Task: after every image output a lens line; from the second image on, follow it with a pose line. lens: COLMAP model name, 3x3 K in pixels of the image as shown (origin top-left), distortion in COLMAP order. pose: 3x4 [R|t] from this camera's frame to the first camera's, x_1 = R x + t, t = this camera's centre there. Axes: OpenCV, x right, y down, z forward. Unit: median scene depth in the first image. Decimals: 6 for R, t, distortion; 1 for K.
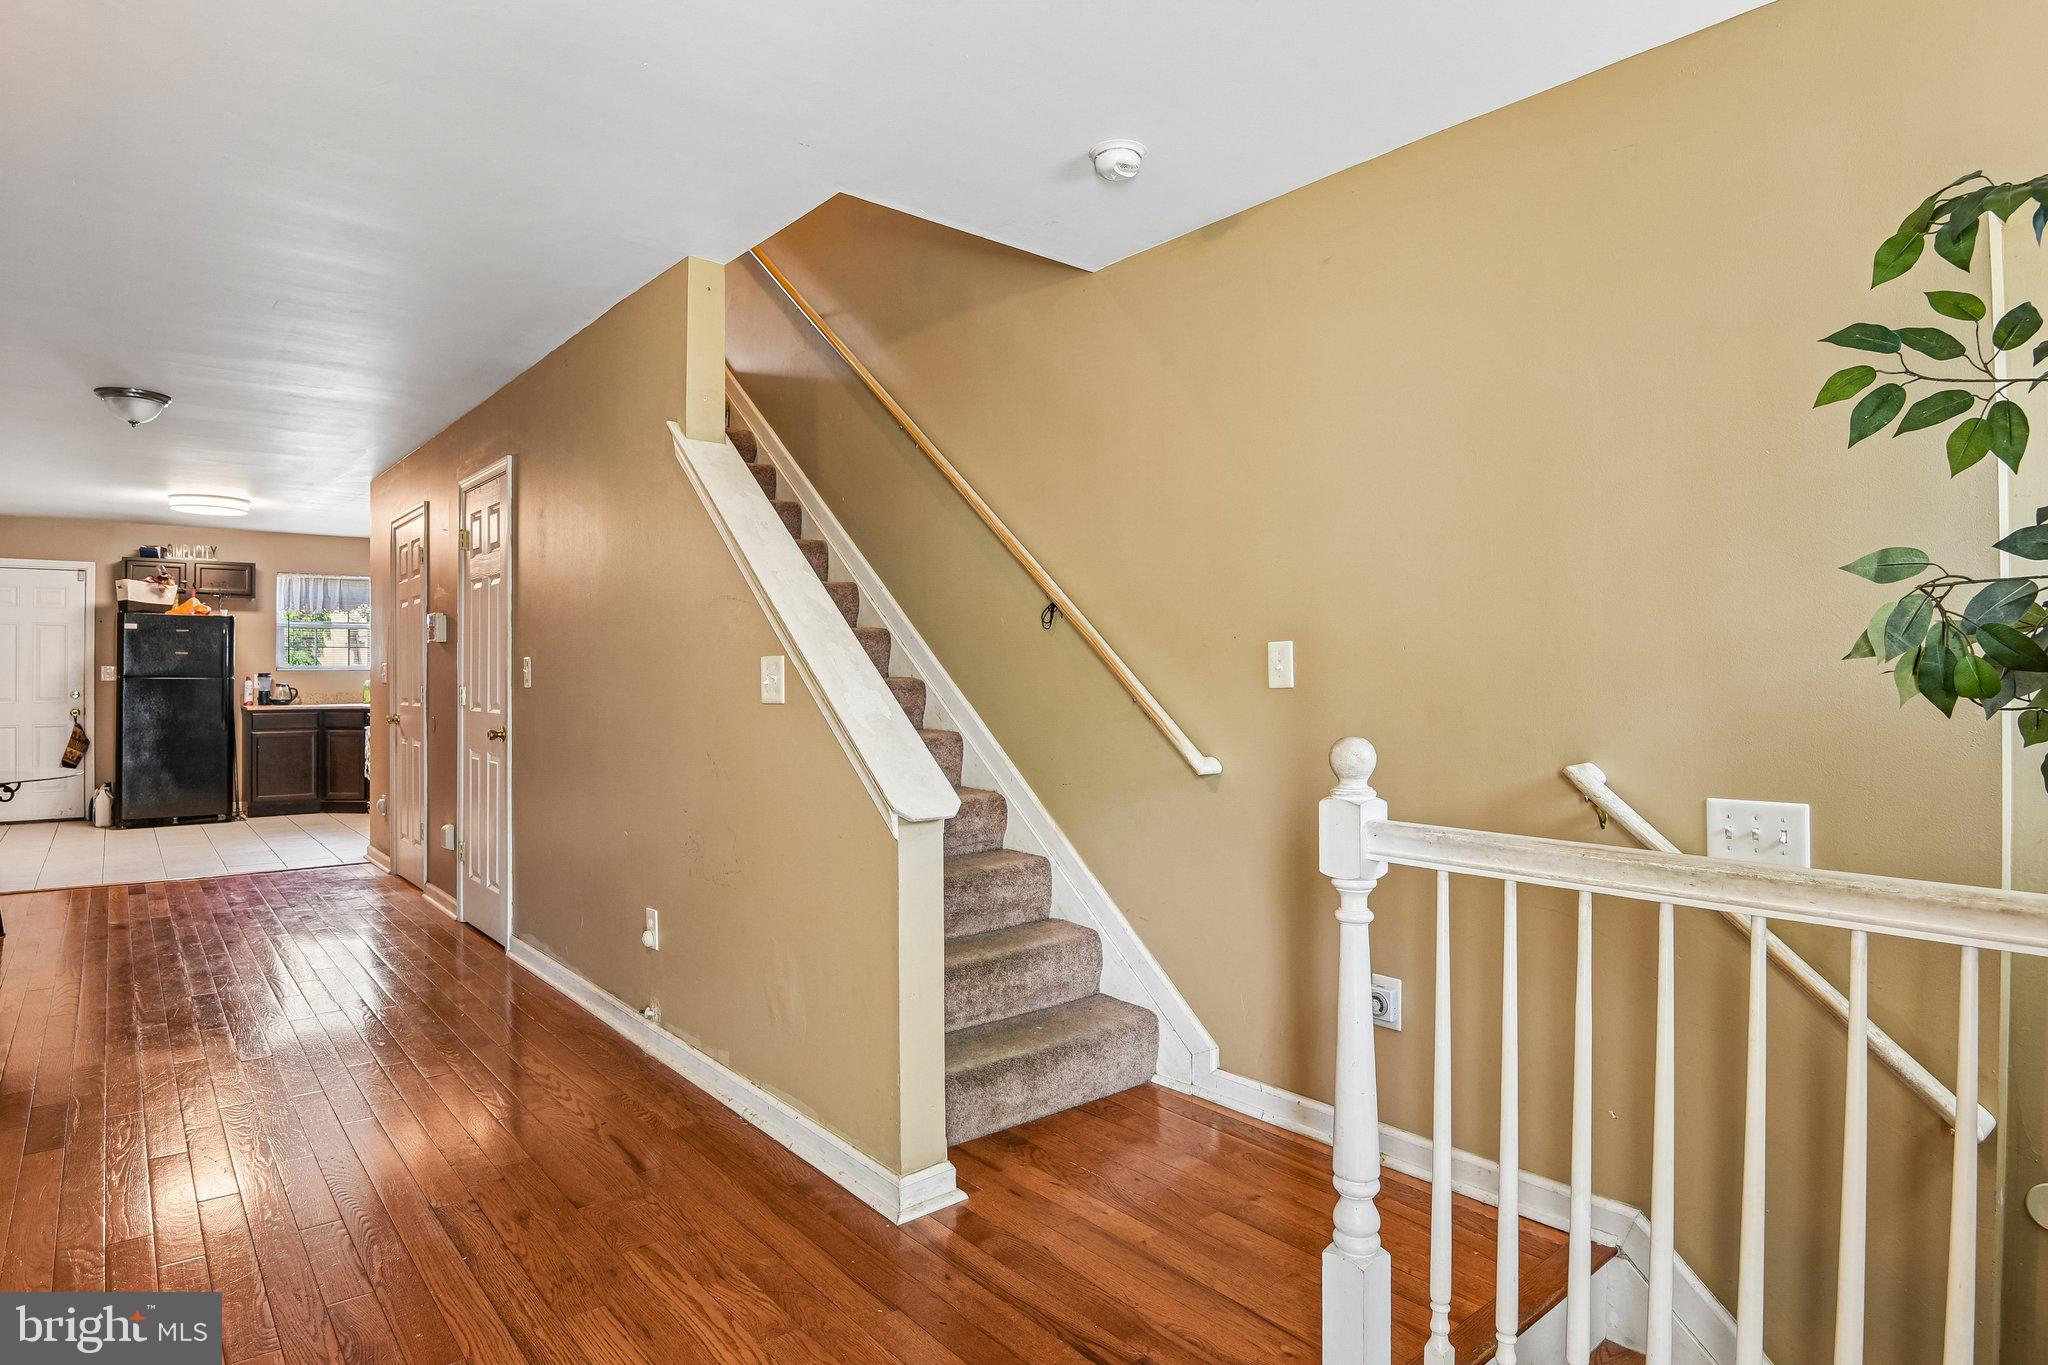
lens RADIAL K [[1124.0, 0, 938.4], [0, 1124.0, 661.1], [0, 0, 1]] dist [-0.001233, 0.007822]
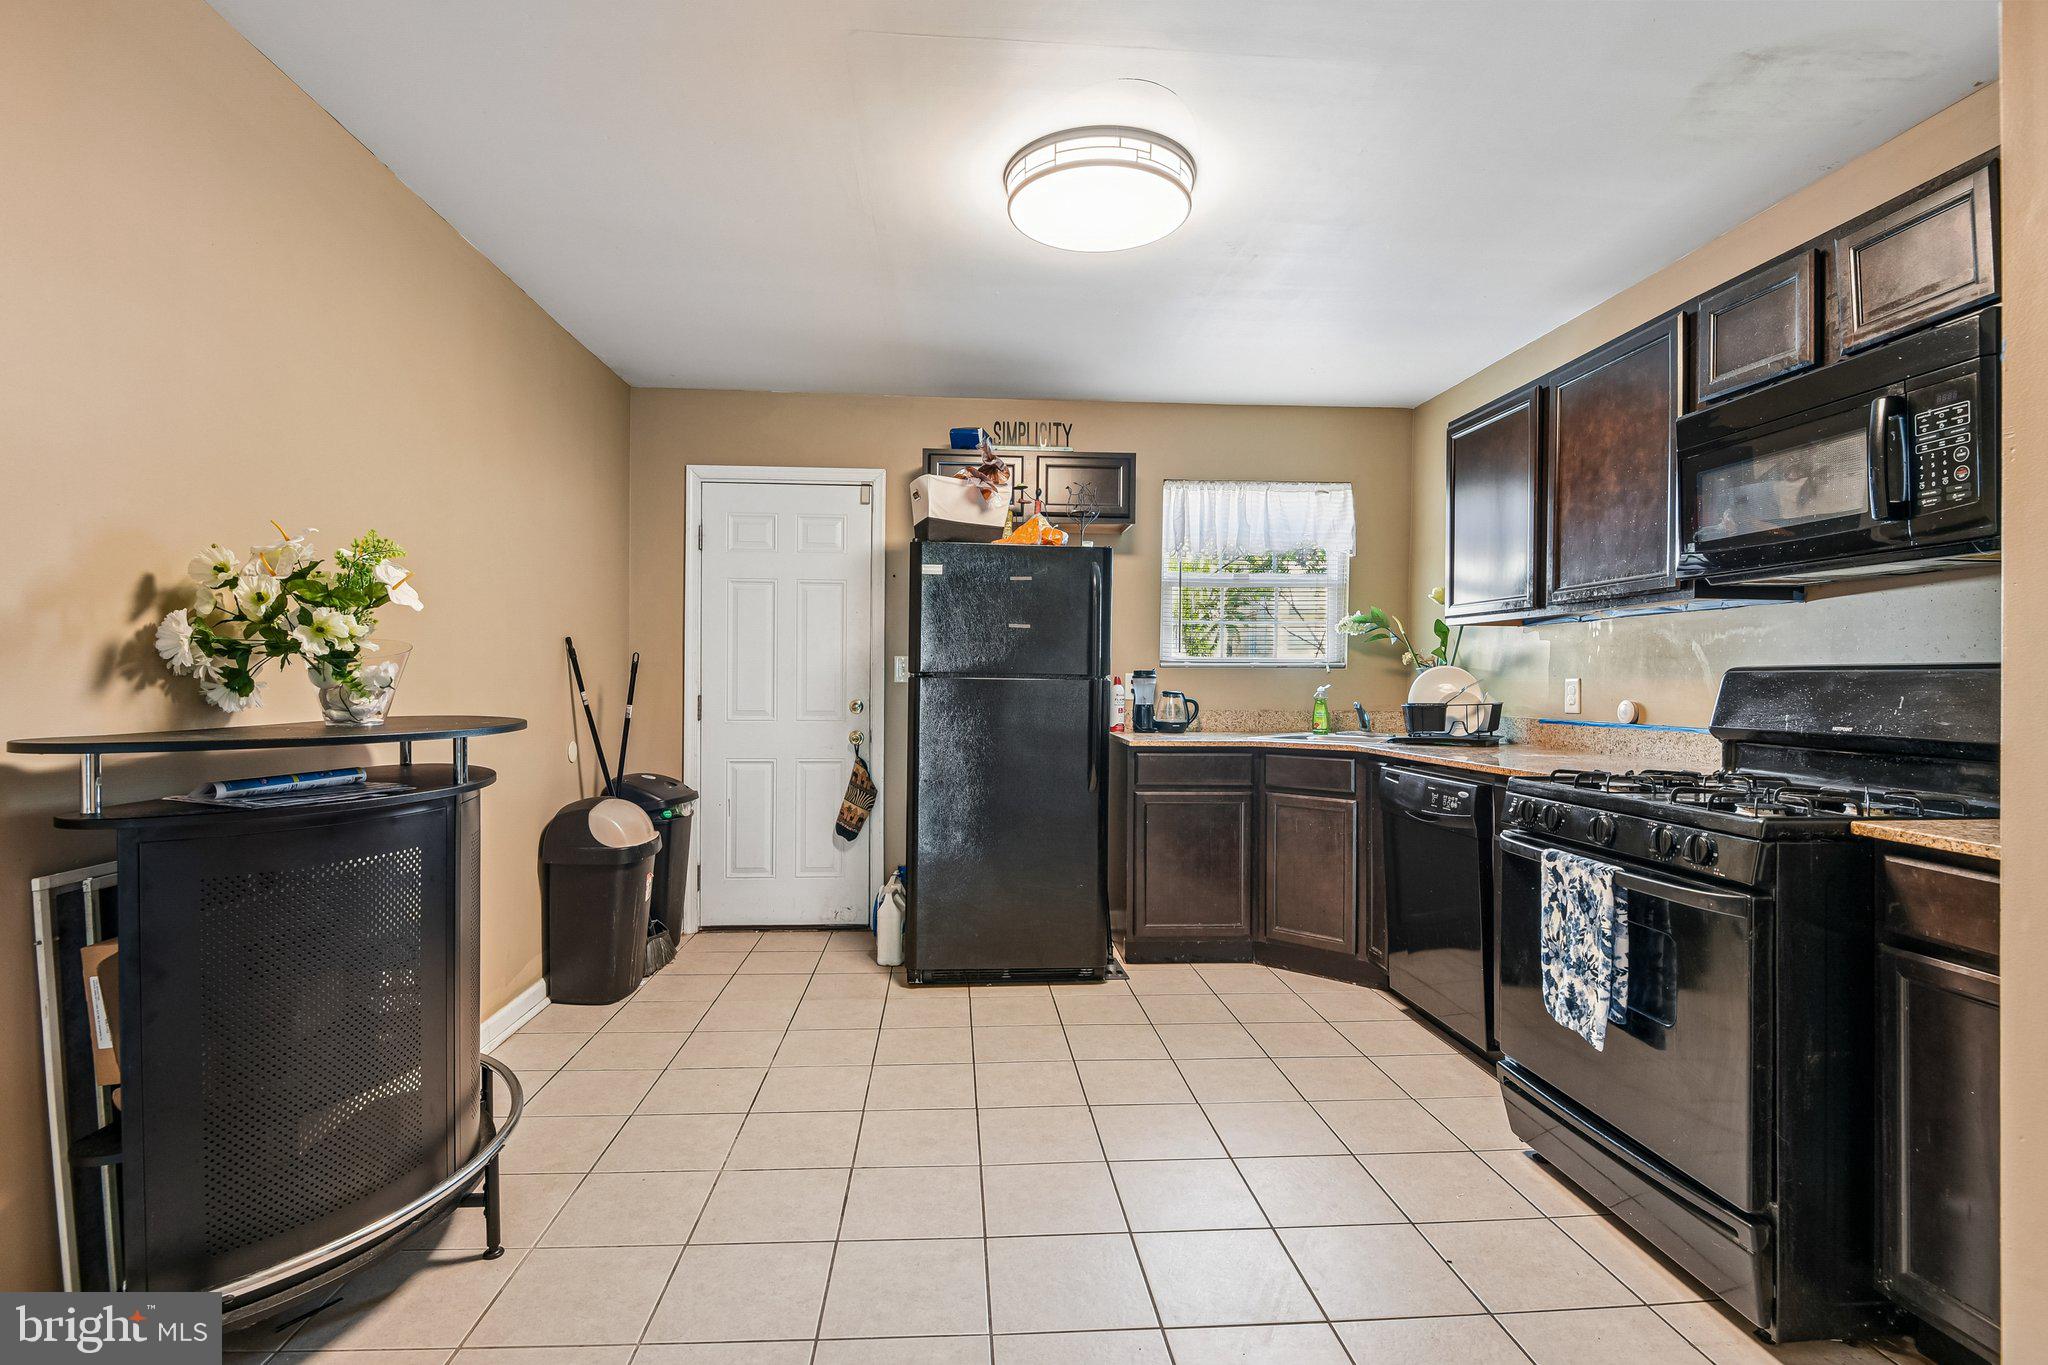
lens RADIAL K [[964.4, 0, 1012.5], [0, 964.4, 678.5], [0, 0, 1]] dist [0.003812, -0.018205]
pose [[0.846478, 0.010319, -0.532324, -0.461461], [-0.004585, 0.999916, 0.012092, 0.010266], [0.532404, -0.007795, 0.846454, 0.658374]]
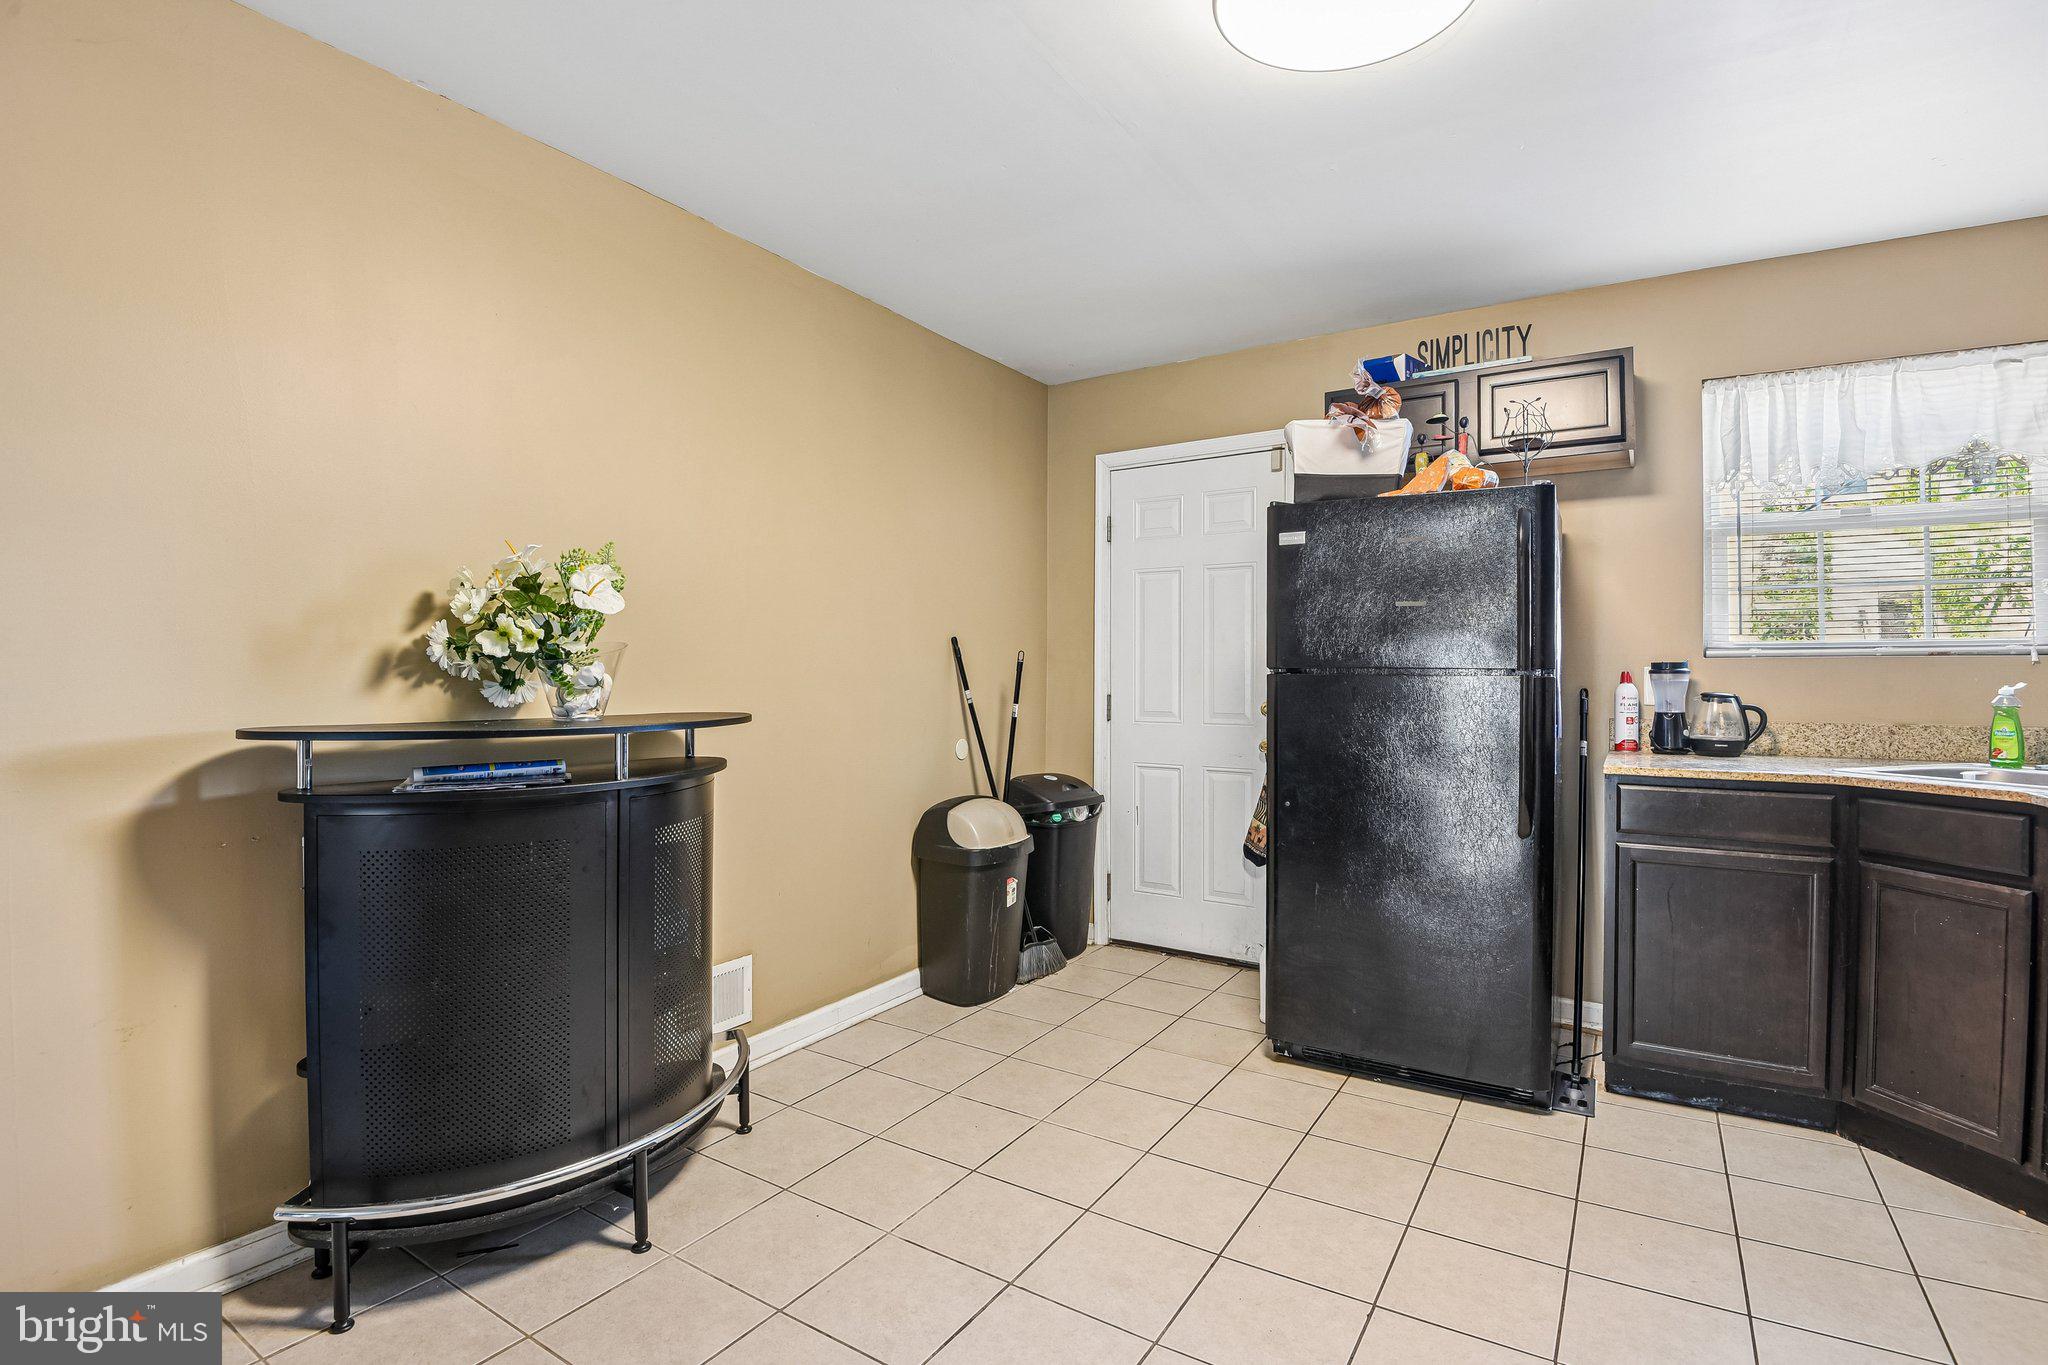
lens RADIAL K [[953.4, 0, 1024.0], [0, 953.4, 663.8], [0, 0, 1]] dist [-0.020269, -0.017693]
pose [[0.362580, -0.005252, -0.931938, -0.443015], [0.007216, 0.999970, -0.002827, 0.011593], [0.931925, -0.005700, 0.362607, 0.785258]]
